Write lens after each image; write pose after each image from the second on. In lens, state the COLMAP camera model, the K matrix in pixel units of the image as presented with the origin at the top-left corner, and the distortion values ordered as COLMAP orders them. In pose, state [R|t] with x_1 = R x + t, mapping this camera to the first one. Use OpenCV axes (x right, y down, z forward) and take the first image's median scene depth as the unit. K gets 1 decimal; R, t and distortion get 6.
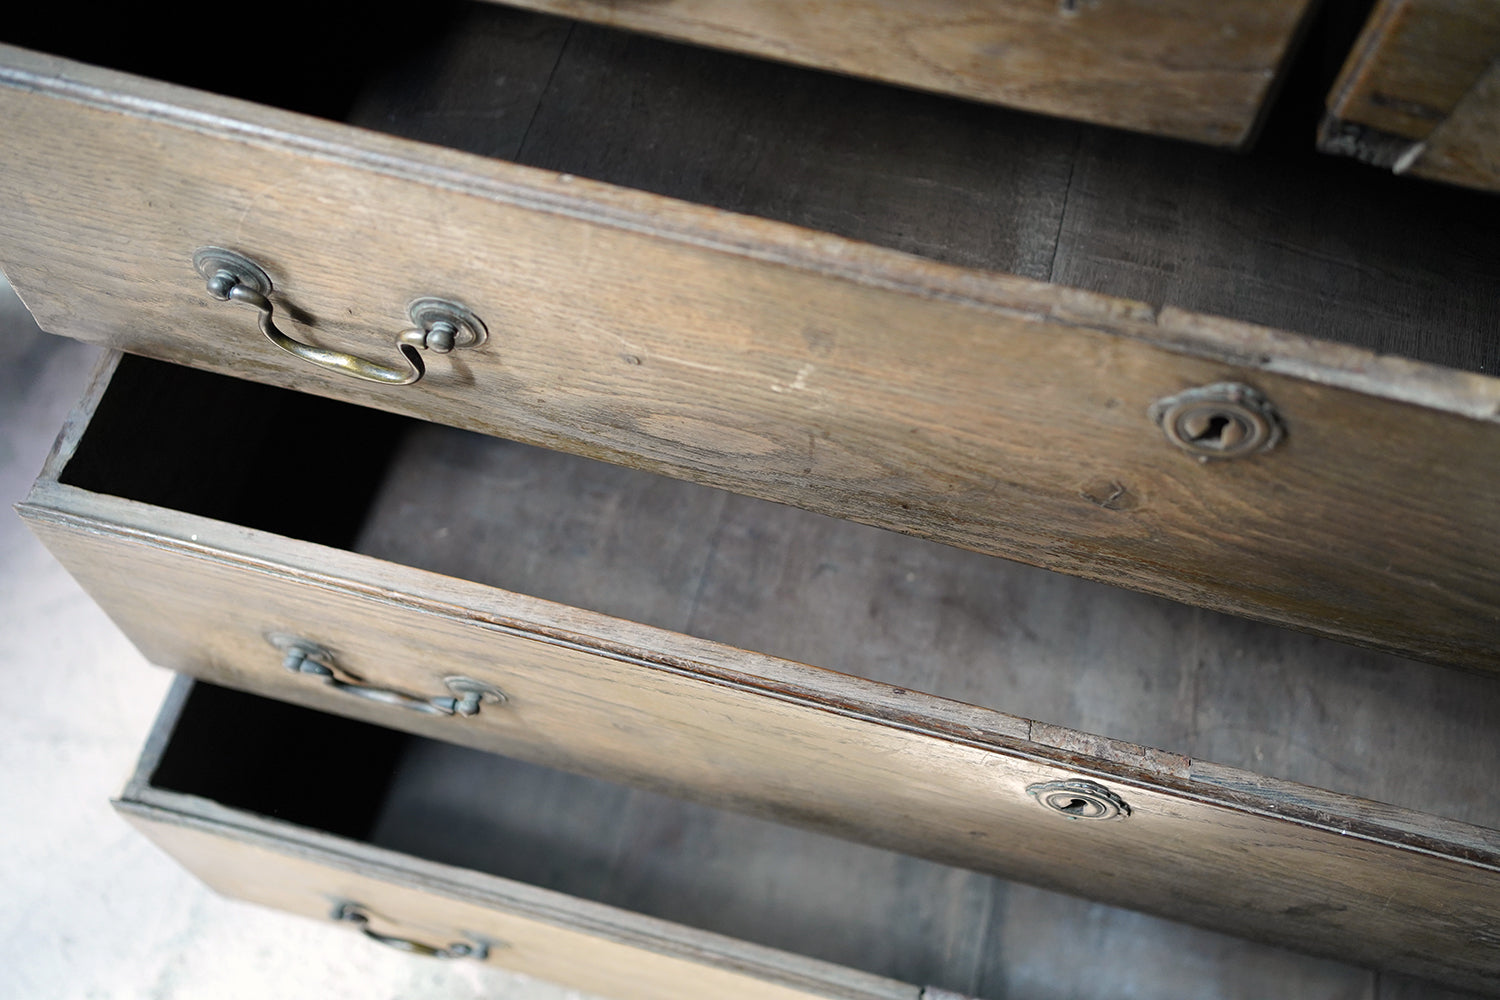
lens RADIAL K [[1533.9, 0, 746.3], [0, 1533.9, 501.6], [0, 0, 1]] dist [0.007928, 0.000000]
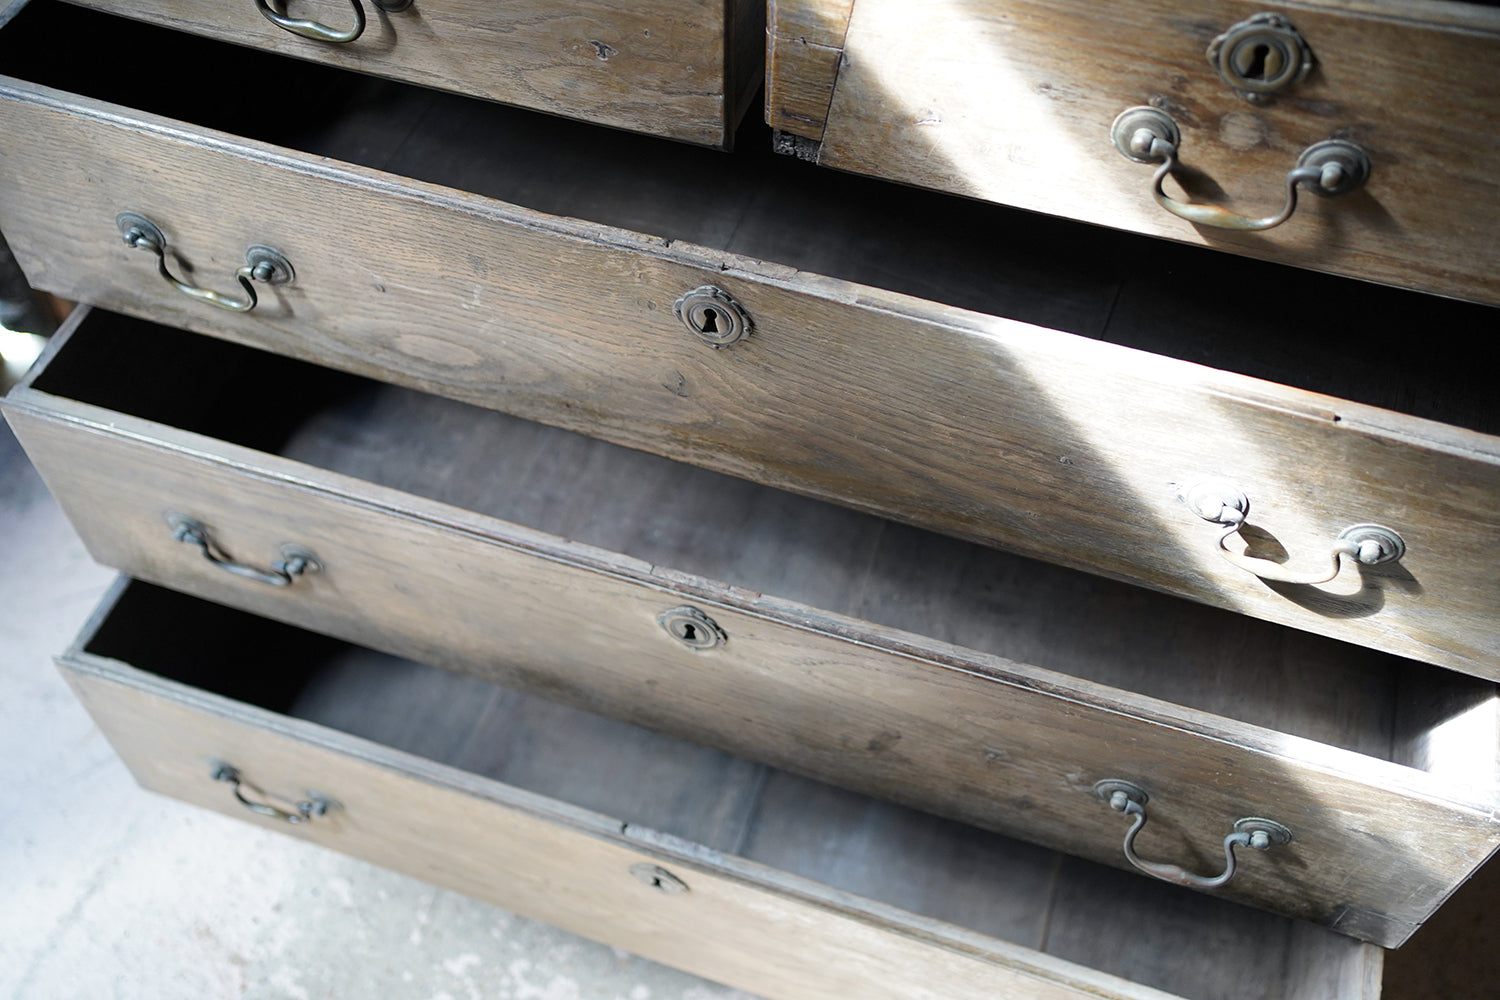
lens RADIAL K [[1533.9, 0, 738.6], [0, 1533.9, 494.2], [0, 0, 1]] dist [0.007928, 0.000000]
pose [[0.996615, 0.044041, -0.069413, 0.396163], [-0.054864, 0.985155, -0.162664, 0.338258], [0.061219, 0.165922, 0.984237, -0.464953]]
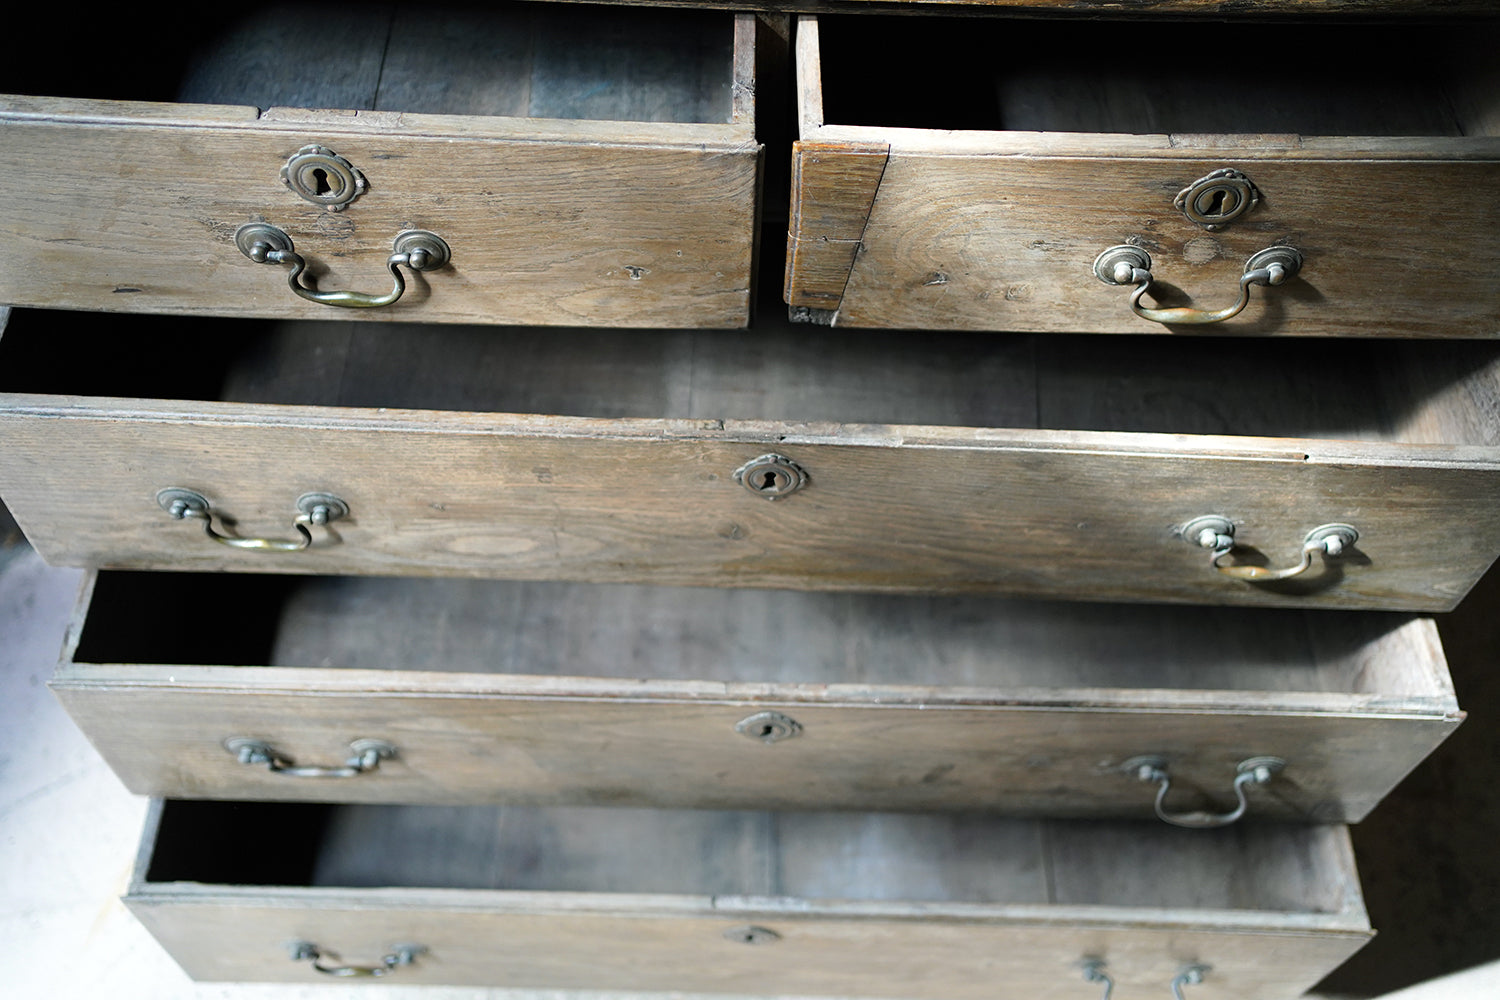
lens RADIAL K [[1533.9, 0, 748.6], [0, 1533.9, 493.5], [0, 0, 1]] dist [0.007928, 0.000000]
pose [[0.973617, -0.187997, 0.129334, 0.040228], [0.200257, 0.975664, -0.089319, 0.107482], [-0.109394, 0.112862, 0.987570, -0.671947]]
